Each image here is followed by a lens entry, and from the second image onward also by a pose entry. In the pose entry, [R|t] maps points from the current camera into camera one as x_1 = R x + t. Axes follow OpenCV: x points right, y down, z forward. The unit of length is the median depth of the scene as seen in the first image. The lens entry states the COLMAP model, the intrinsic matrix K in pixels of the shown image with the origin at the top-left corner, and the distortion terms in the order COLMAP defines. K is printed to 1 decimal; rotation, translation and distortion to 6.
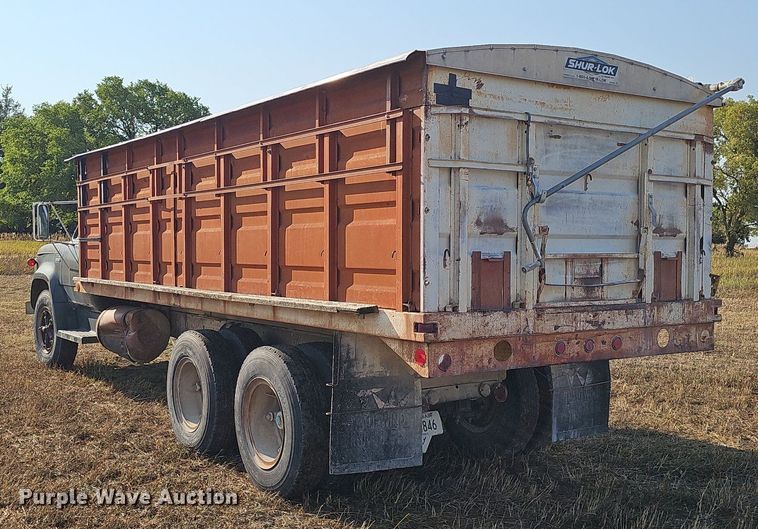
lens RADIAL K [[835.9, 0, 379.0], [0, 835.9, 264.5], [0, 0, 1]] dist [0.146265, -0.616727]
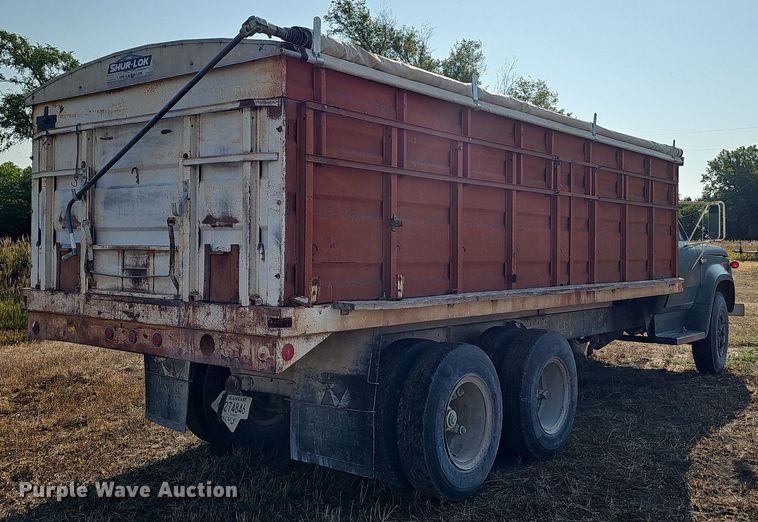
lens RADIAL K [[808.0, 0, 377.9], [0, 808.0, 234.3], [0, 0, 1]] dist [0.159630, -0.388539]
pose [[0.297017, -0.014898, -0.954756, 1.286076], [-0.030676, 0.999213, -0.025135, -0.010776], [0.954379, 0.036754, 0.296326, 0.991422]]
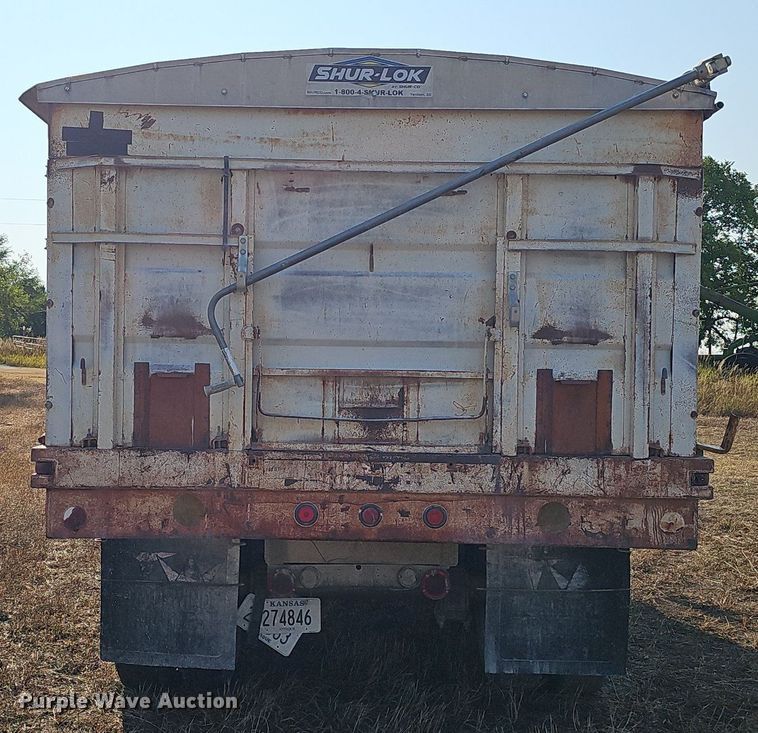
lens RADIAL K [[1105.9, 0, 368.3], [0, 1105.9, 366.5], [0, 0, 1]] dist [0.246169, -1.159619]
pose [[0.834954, 0.013580, -0.550152, 0.709057], [-0.025198, 0.999590, -0.013569, -0.004062], [0.549742, 0.025192, 0.834955, 0.302863]]
